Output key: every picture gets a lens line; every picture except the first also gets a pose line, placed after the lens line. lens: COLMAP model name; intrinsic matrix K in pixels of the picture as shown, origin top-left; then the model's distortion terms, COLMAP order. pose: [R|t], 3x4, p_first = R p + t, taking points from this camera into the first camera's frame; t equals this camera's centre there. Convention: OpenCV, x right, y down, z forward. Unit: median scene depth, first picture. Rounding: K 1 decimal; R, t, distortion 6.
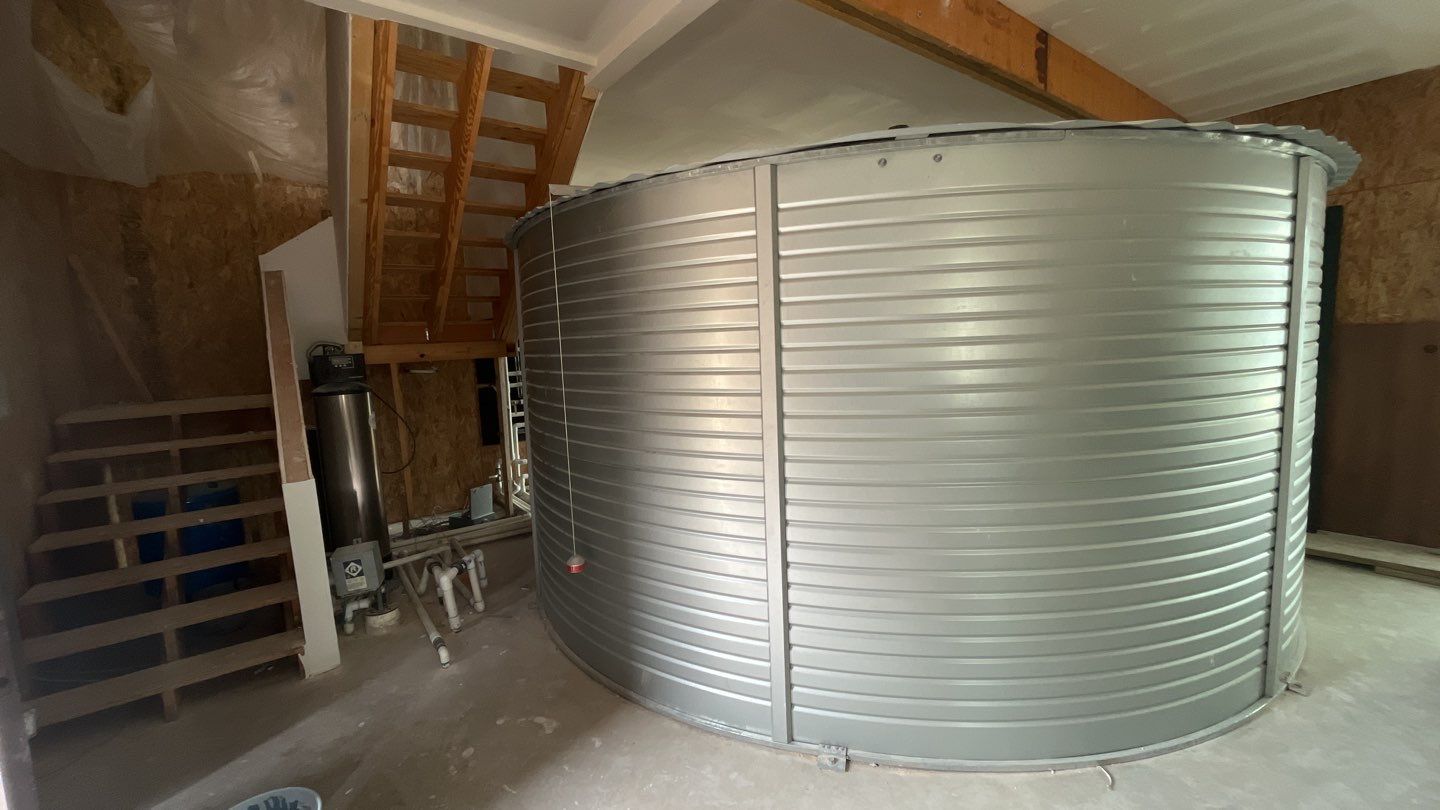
lens RADIAL K [[580.0, 0, 716.4], [0, 580.0, 399.2], [0, 0, 1]] dist [0.000641, -0.000175]
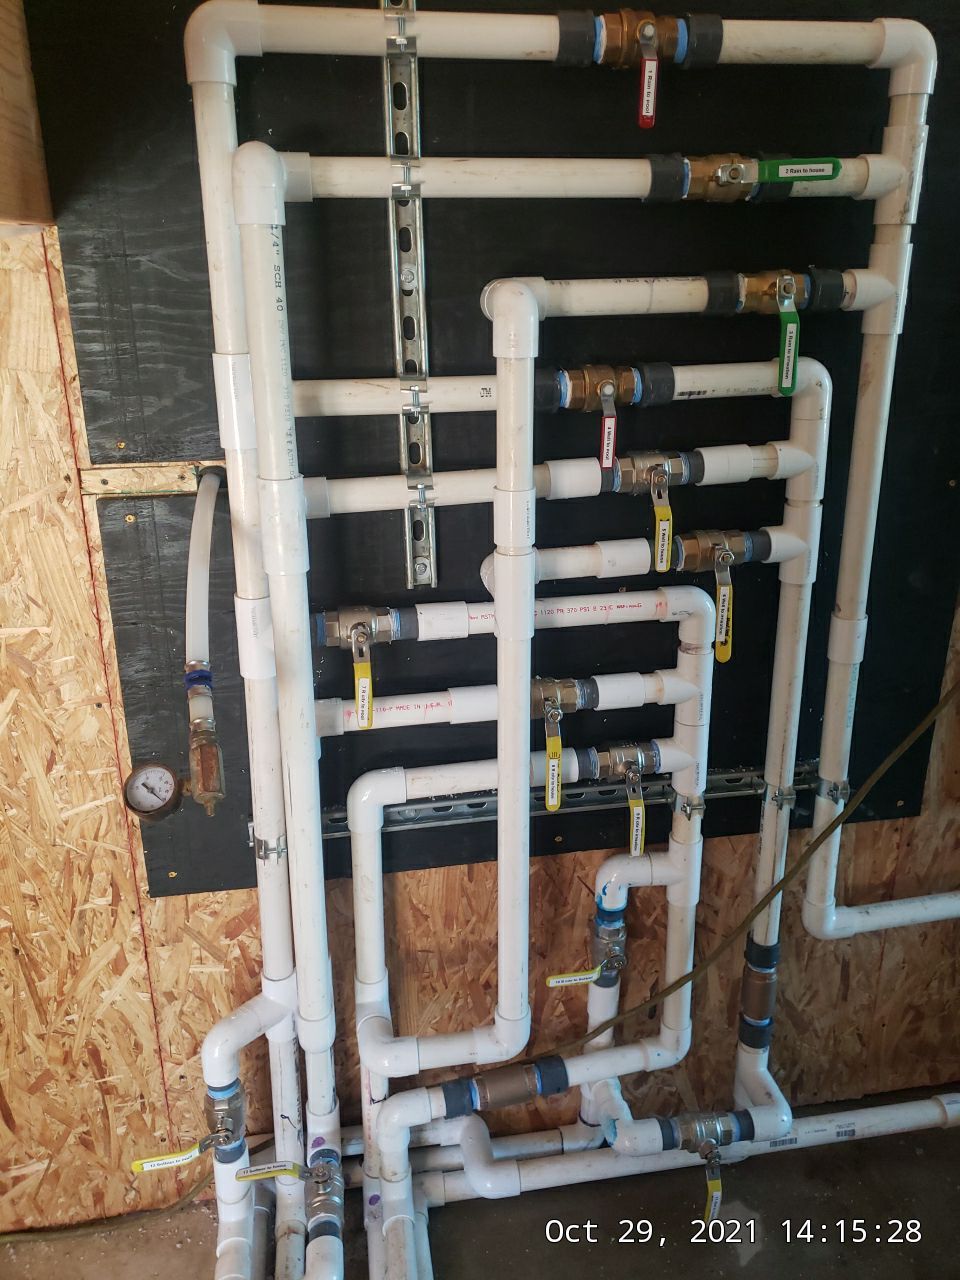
lens RADIAL K [[1011.6, 0, 482.5], [0, 1011.6, 641.4], [0, 0, 1]] dist [0.022696, 0.003693]
pose [[0.891433, 0.191217, -0.410832, -0.303916], [-0.076453, 0.957077, 0.279569, -0.072479], [0.446656, -0.217808, 0.867789, 1.063371]]
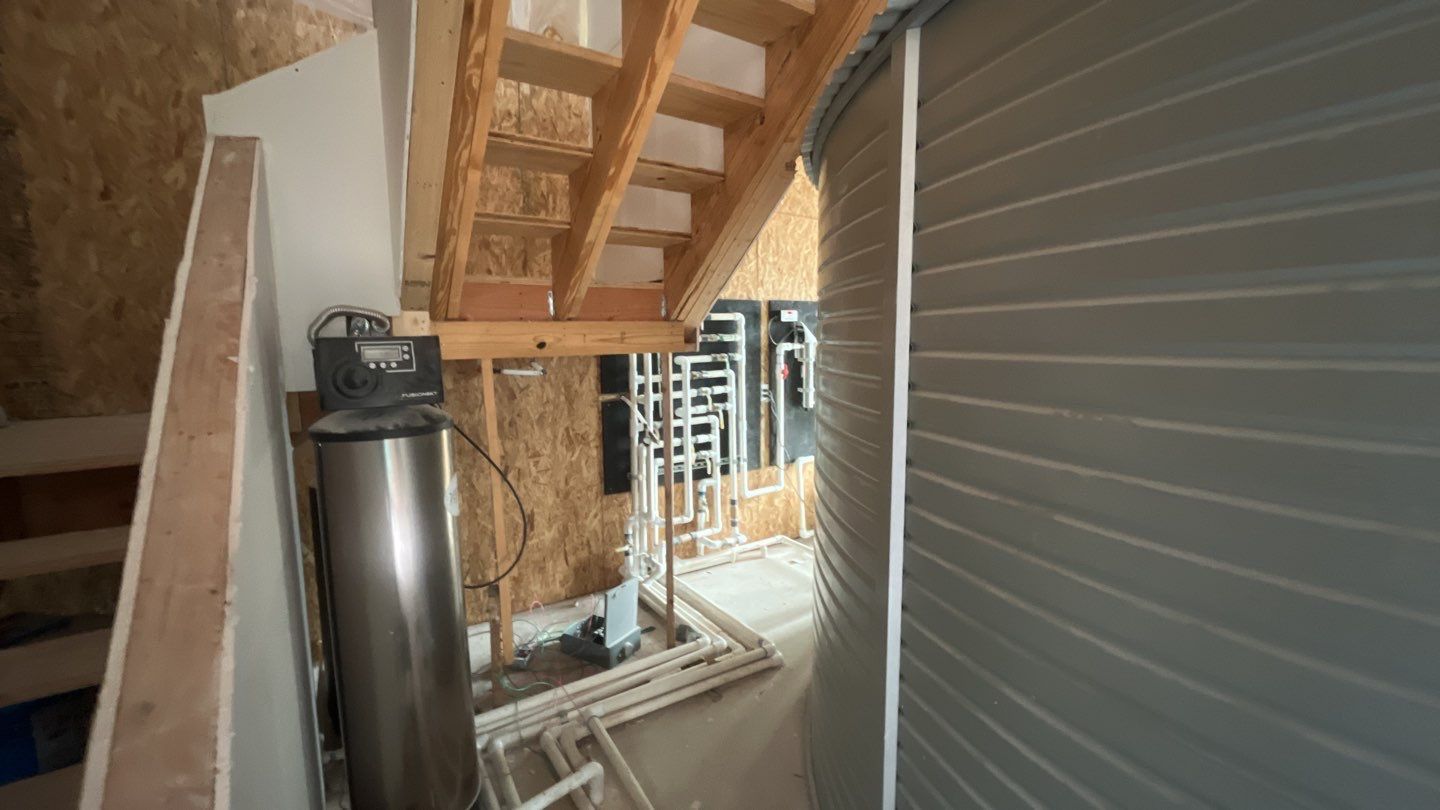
lens RADIAL K [[580.0, 0, 716.4], [0, 580.0, 399.2], [0, 0, 1]] dist [0.000641, -0.000175]
pose [[0.998036, 0.035600, -0.051536, -0.329550], [-0.035276, 0.999352, 0.007179, -0.037315], [0.051758, -0.005347, 0.998645, 0.508188]]
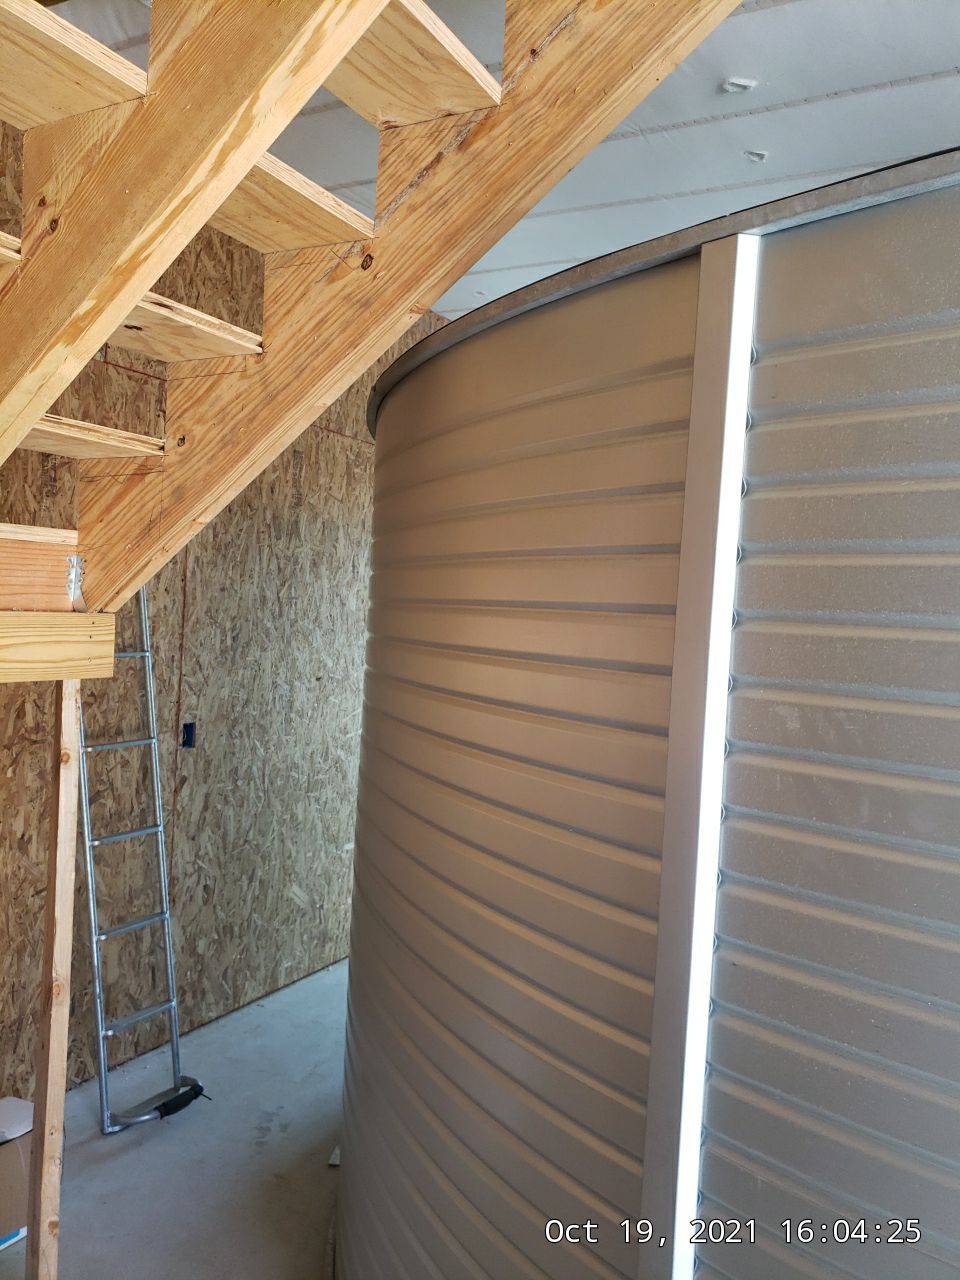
lens RADIAL K [[1011.6, 0, 482.5], [0, 1011.6, 641.4], [0, 0, 1]] dist [0.022696, 0.003693]
pose [[0.904776, 0.077173, 0.418837, -0.439766], [-0.048160, 0.995677, -0.079423, -0.065652], [-0.423156, 0.051688, 0.904581, 0.571290]]
